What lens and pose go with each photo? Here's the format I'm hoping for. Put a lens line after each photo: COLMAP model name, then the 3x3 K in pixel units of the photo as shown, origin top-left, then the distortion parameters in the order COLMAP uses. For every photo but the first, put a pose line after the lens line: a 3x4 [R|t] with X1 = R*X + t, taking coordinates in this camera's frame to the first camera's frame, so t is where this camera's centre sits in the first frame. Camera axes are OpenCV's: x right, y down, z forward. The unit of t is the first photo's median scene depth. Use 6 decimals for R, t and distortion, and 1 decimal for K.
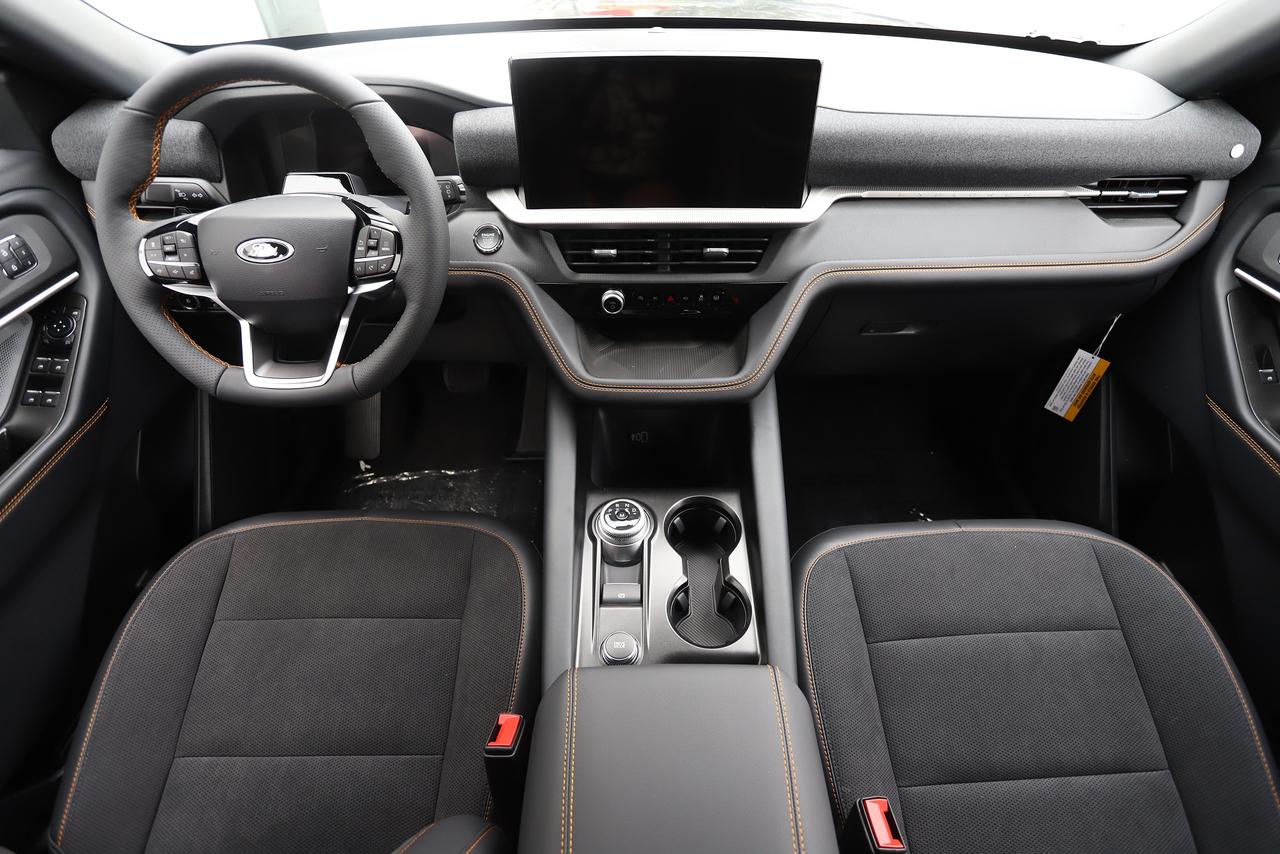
lens RADIAL K [[594.2, 0, 635.7], [0, 594.2, 394.5], [0, 0, 1]] dist [-0.031618, 0.000669]
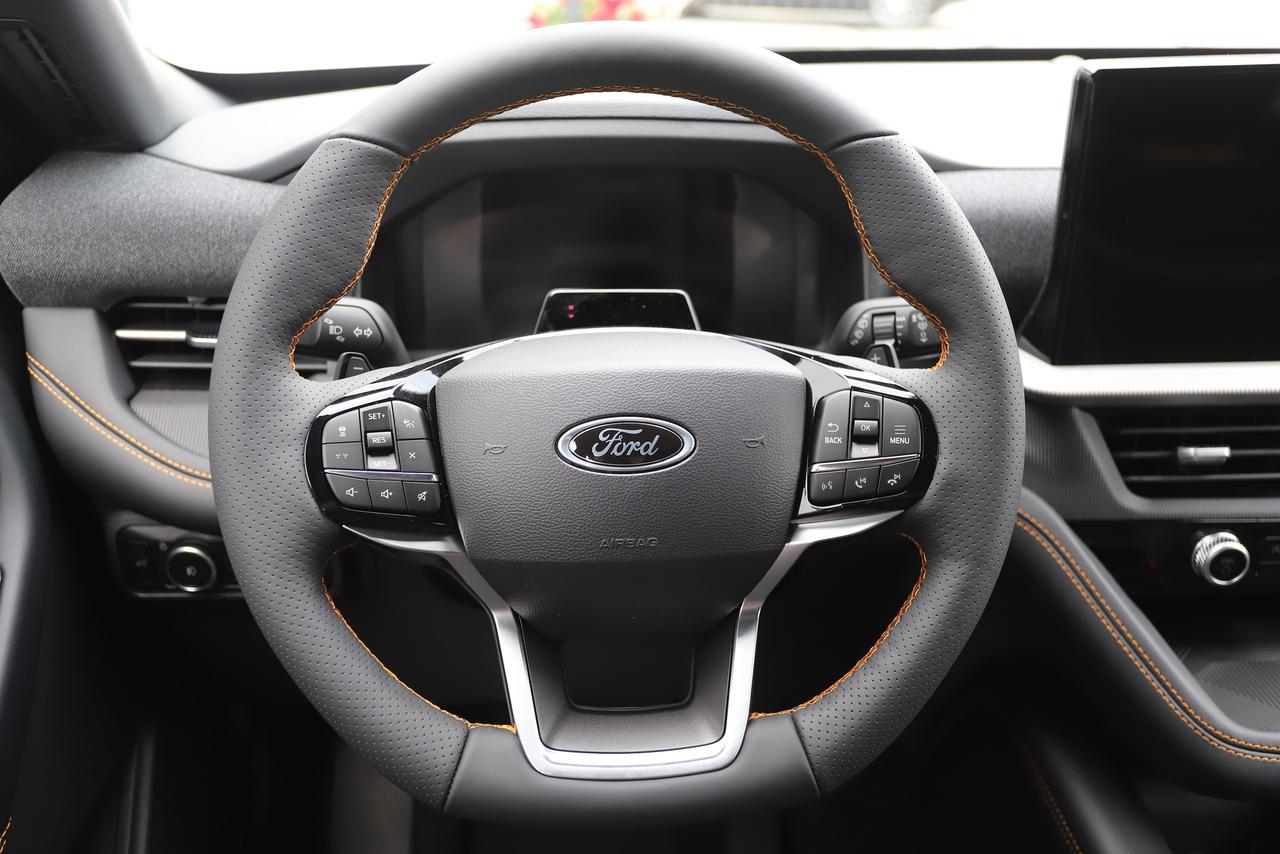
lens RADIAL K [[1126.2, 0, 763.2], [0, 1126.2, 383.2], [0, 0, 1]] dist [-0.036455, -0.002948]
pose [[0.998320, -0.006444, 0.057583, -0.494618], [0.024395, 0.948171, -0.316823, -0.020681], [-0.052557, 0.317696, 0.946735, 0.170011]]
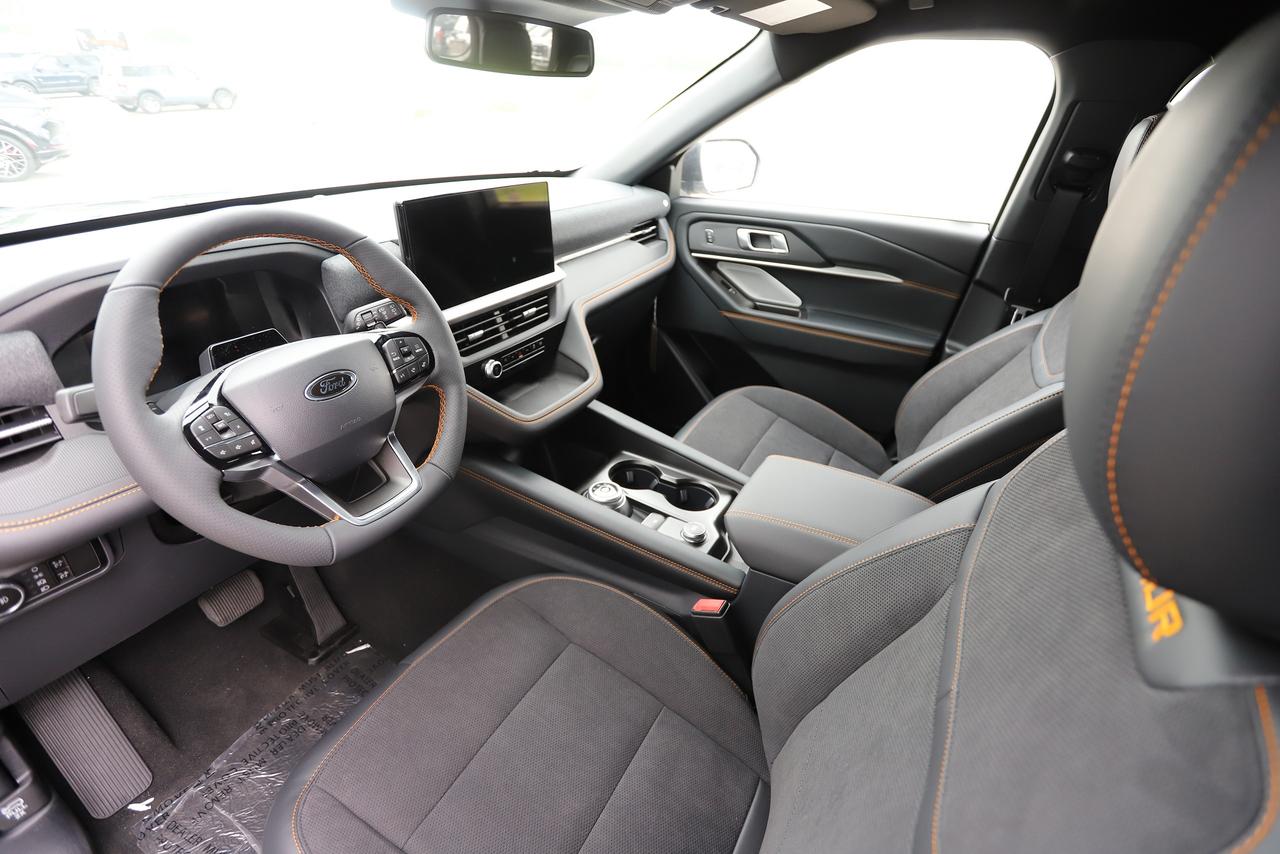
lens RADIAL K [[594.2, 0, 635.7], [0, 594.2, 394.5], [0, 0, 1]] dist [-0.031618, 0.000669]
pose [[0.519717, -0.364757, 0.772558, -0.987974], [0.540634, 0.840603, 0.033187, 0.014093], [-0.661520, 0.400423, 0.634076, 0.015733]]
